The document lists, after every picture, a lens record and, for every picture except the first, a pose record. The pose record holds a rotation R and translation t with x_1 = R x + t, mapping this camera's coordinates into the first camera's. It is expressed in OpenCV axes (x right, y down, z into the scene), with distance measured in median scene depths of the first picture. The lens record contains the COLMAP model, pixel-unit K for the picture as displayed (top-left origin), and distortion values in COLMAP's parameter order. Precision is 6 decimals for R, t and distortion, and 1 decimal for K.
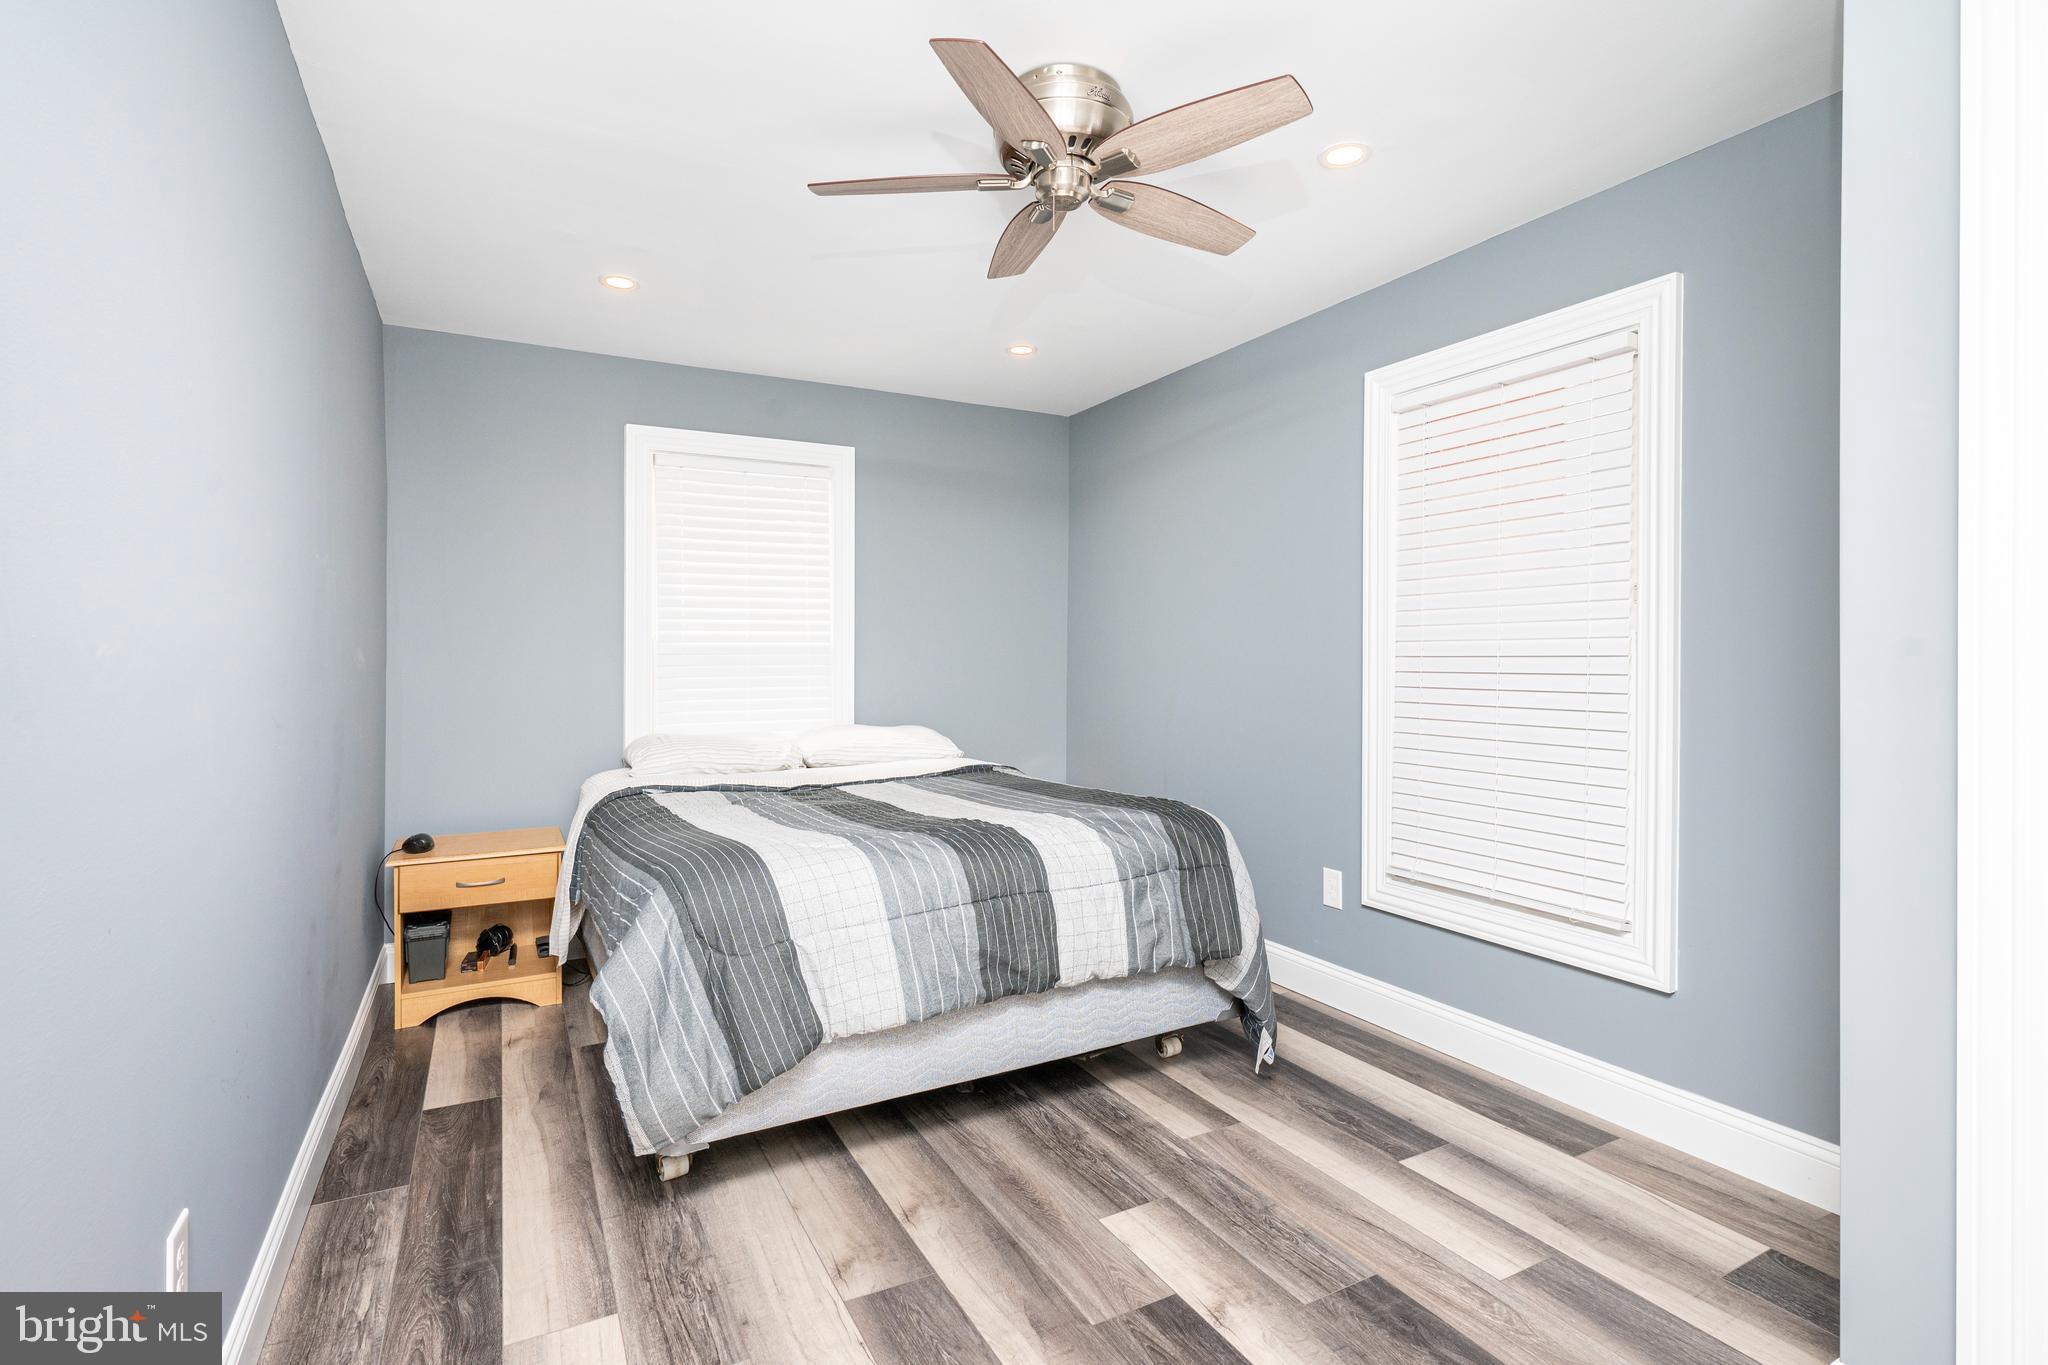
lens RADIAL K [[977.7, 0, 1031.3], [0, 977.7, 652.8], [0, 0, 1]] dist [0.000861, 0.000971]
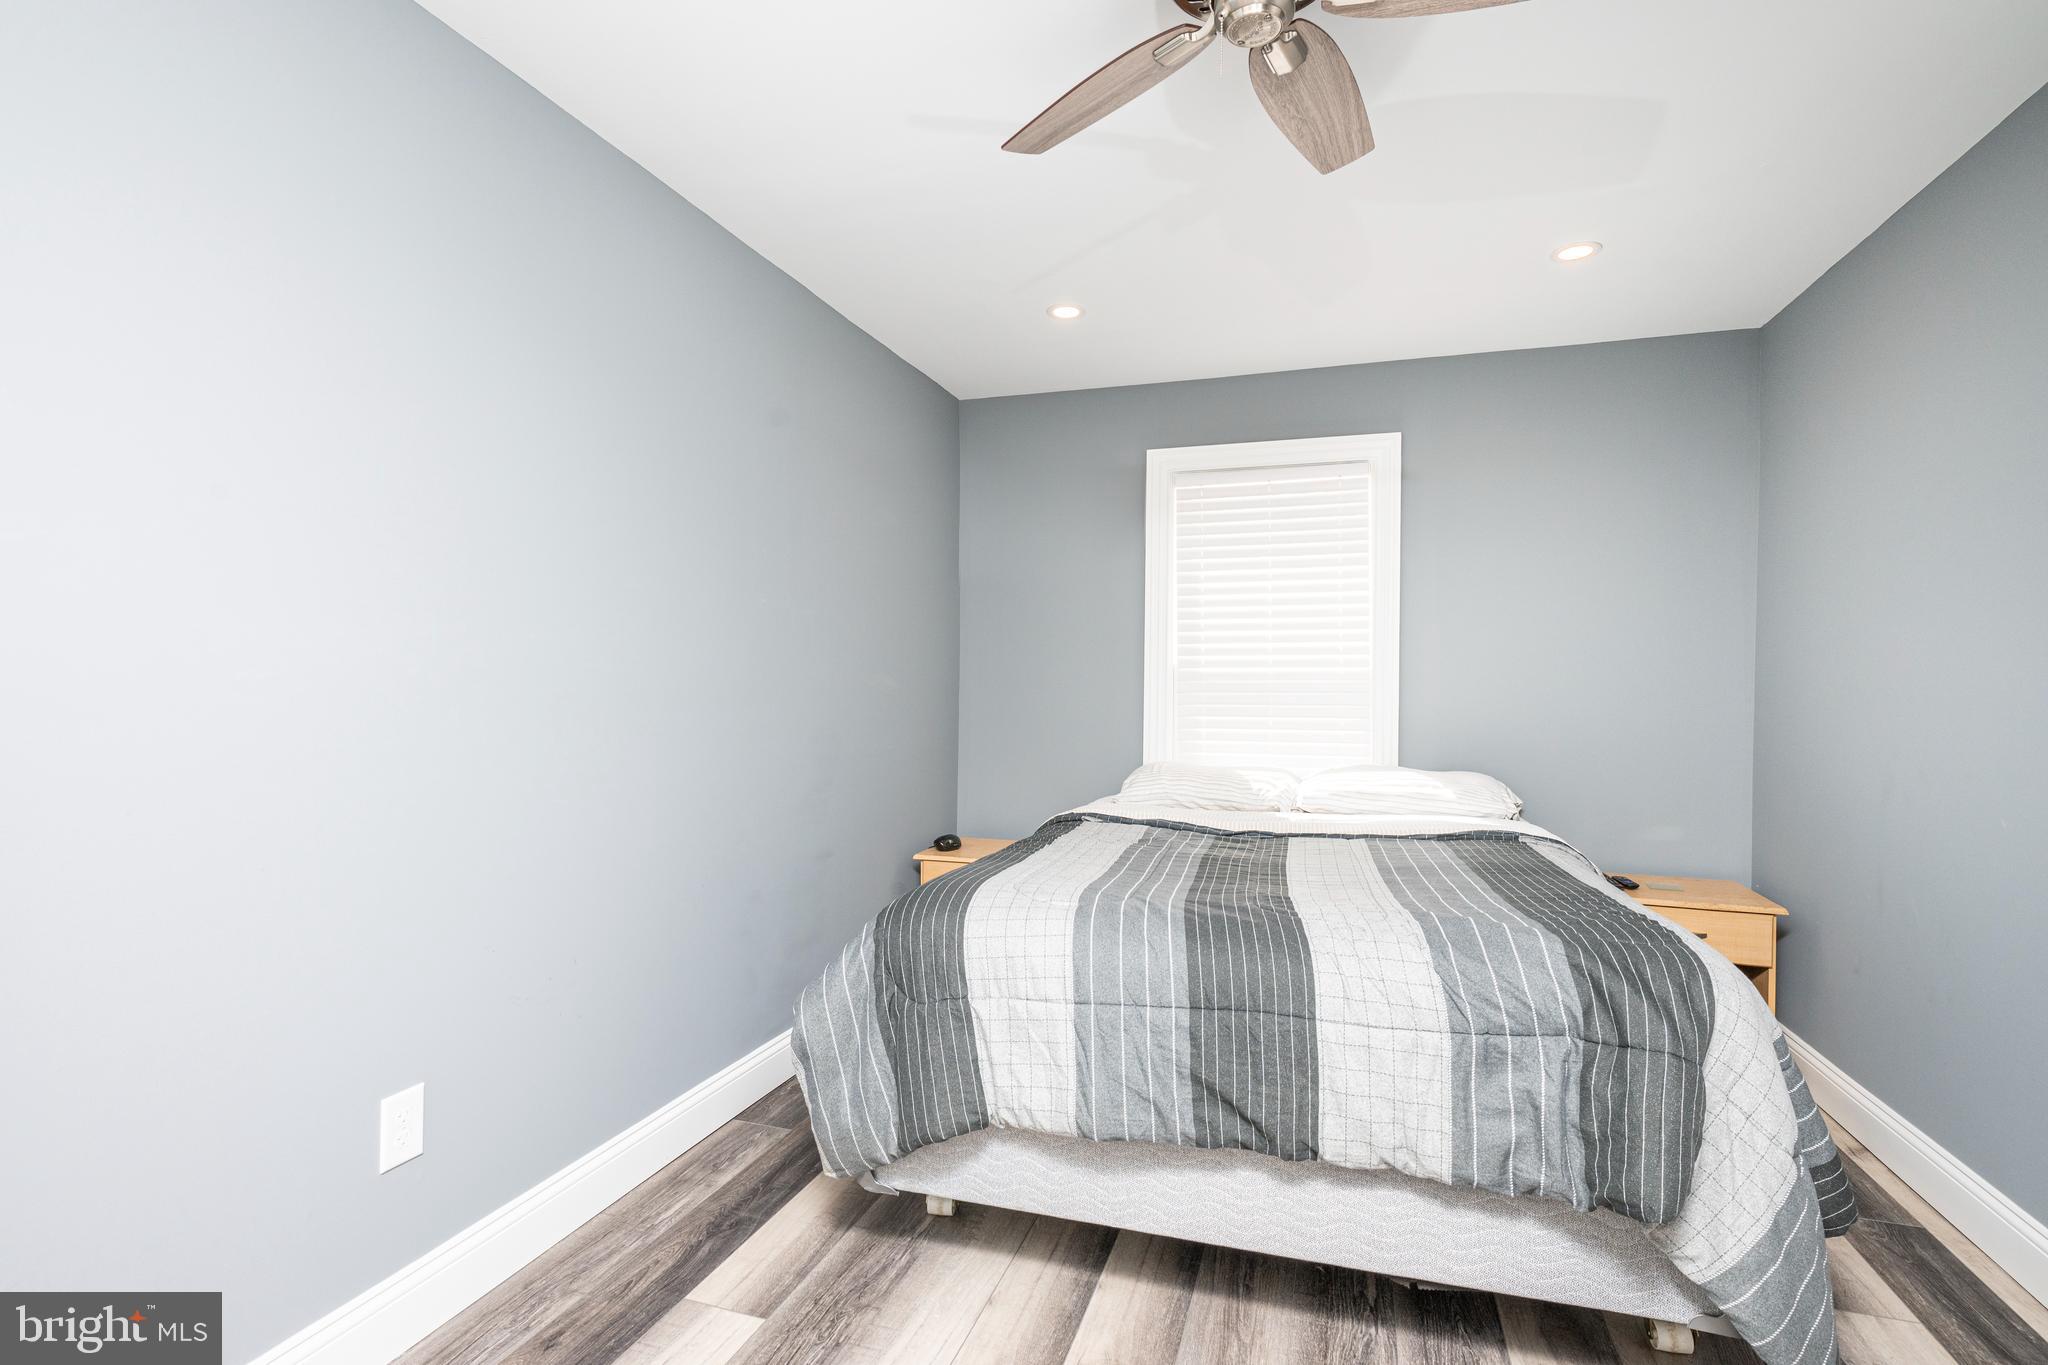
lens RADIAL K [[977.7, 0, 1029.1], [0, 977.7, 678.7], [0, 0, 1]] dist [0.000861, 0.000971]
pose [[0.684243, 0.000875, -0.729253, 0.390876], [-0.003337, 0.999993, -0.001932, 0.003362], [0.729246, 0.003756, 0.684241, 0.378597]]
